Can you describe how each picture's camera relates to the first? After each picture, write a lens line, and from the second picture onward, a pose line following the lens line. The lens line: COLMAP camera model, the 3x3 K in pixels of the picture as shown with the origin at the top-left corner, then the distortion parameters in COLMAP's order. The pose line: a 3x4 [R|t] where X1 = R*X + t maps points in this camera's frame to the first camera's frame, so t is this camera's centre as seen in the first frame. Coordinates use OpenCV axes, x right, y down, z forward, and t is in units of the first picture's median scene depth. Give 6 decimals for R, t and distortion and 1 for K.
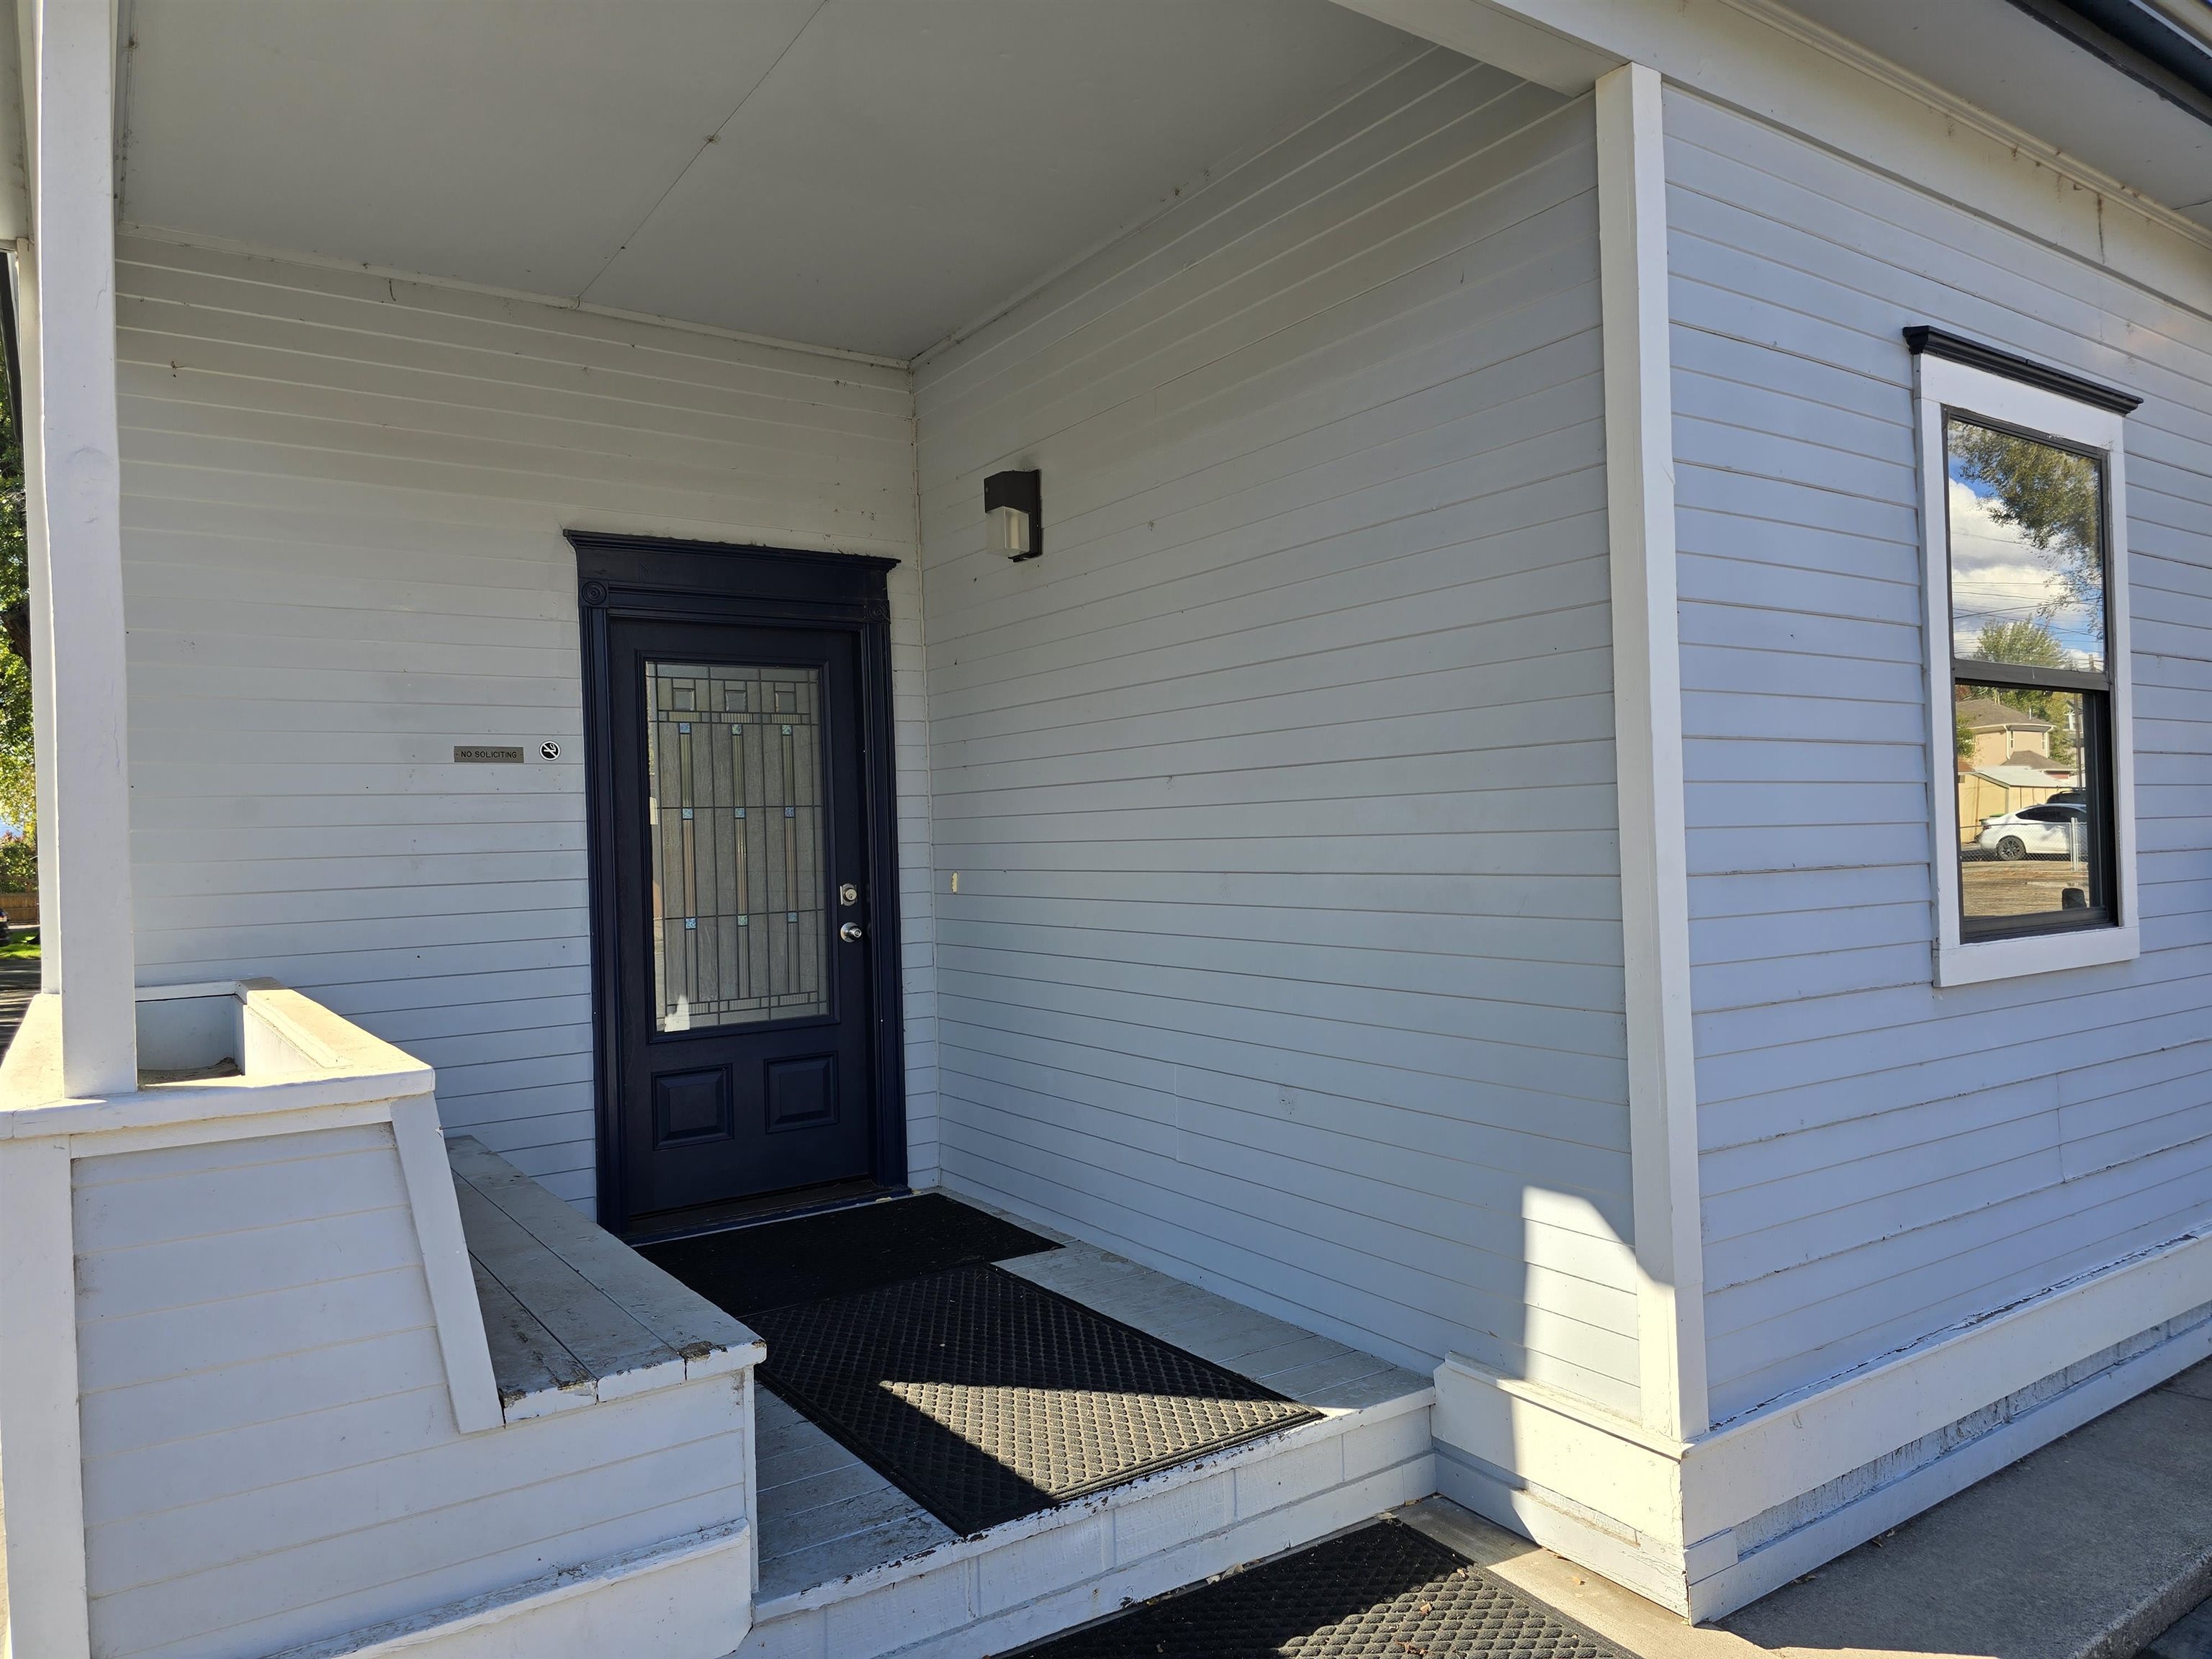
lens RADIAL K [[1468.1, 0, 1109.5], [0, 1468.1, 841.9], [0, 0, 1]] dist [0.021511, -0.002982]
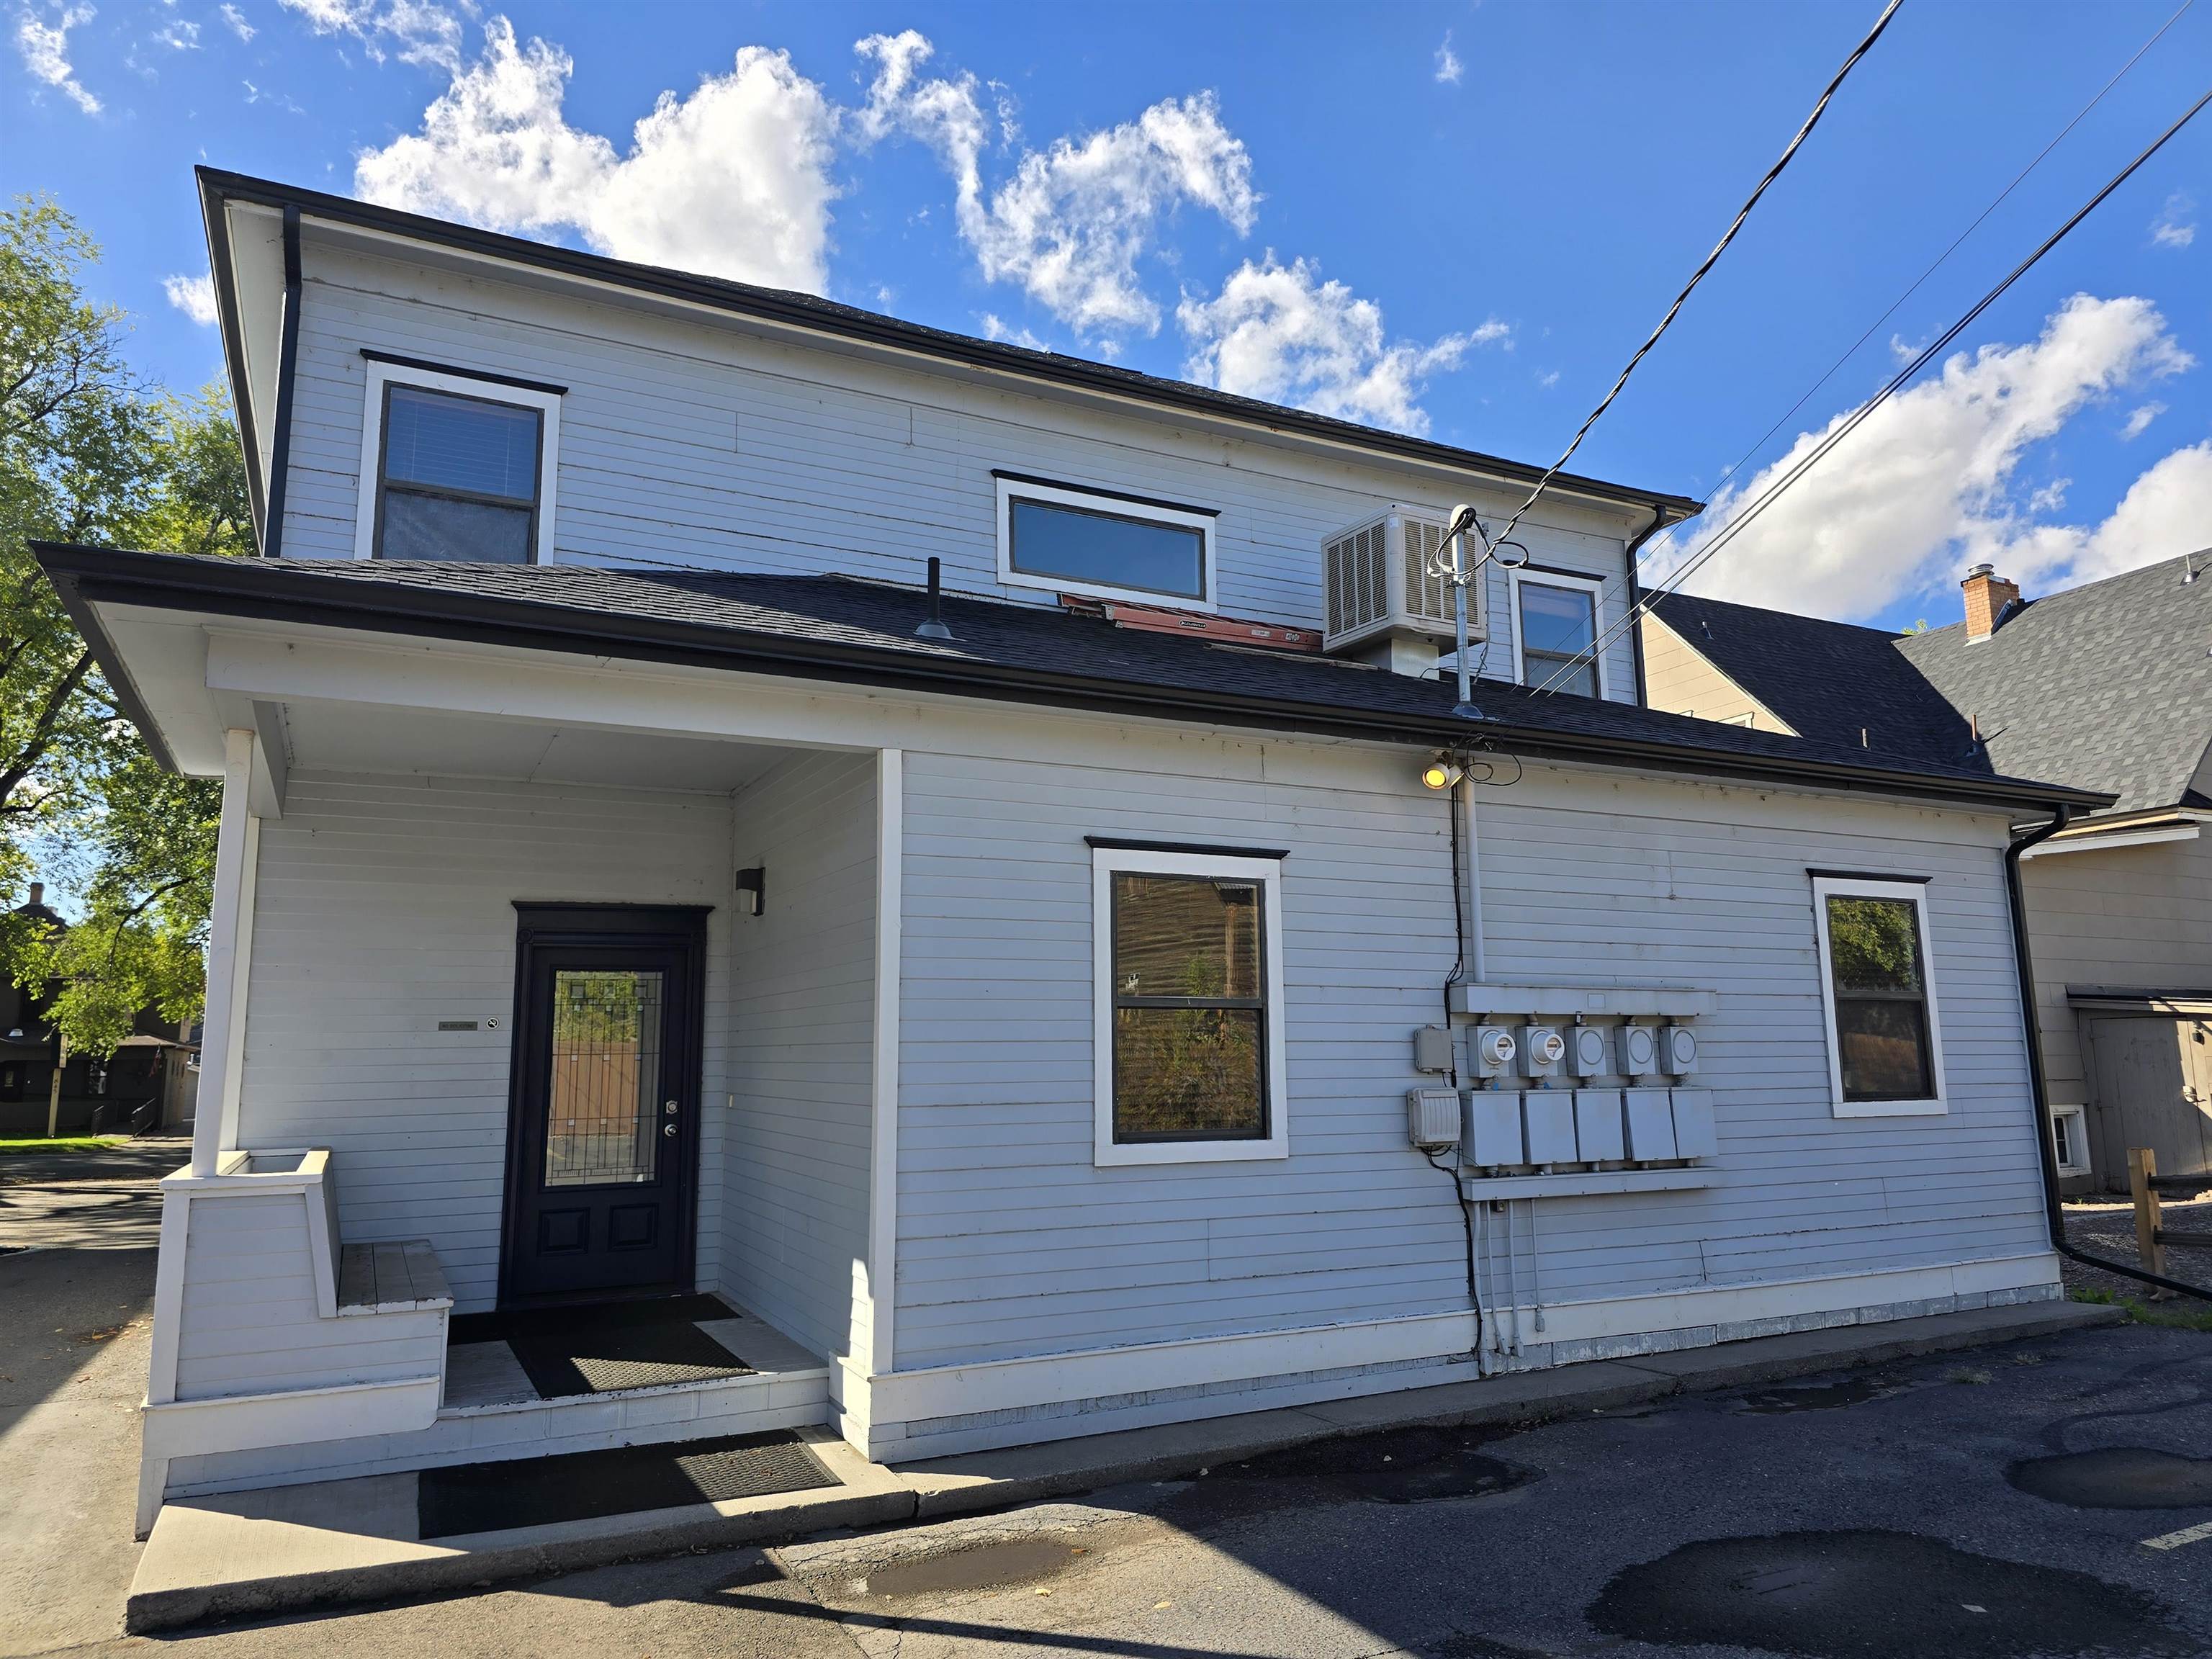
lens RADIAL K [[1468.1, 0, 1105.3], [0, 1468.1, 814.1], [0, 0, 1]] dist [0.021511, -0.002982]
pose [[0.991611, -0.005208, -0.129156, 0.596890], [-0.015389, 0.987325, -0.157963, -0.041037], [0.128342, 0.158626, 0.978962, -0.711101]]
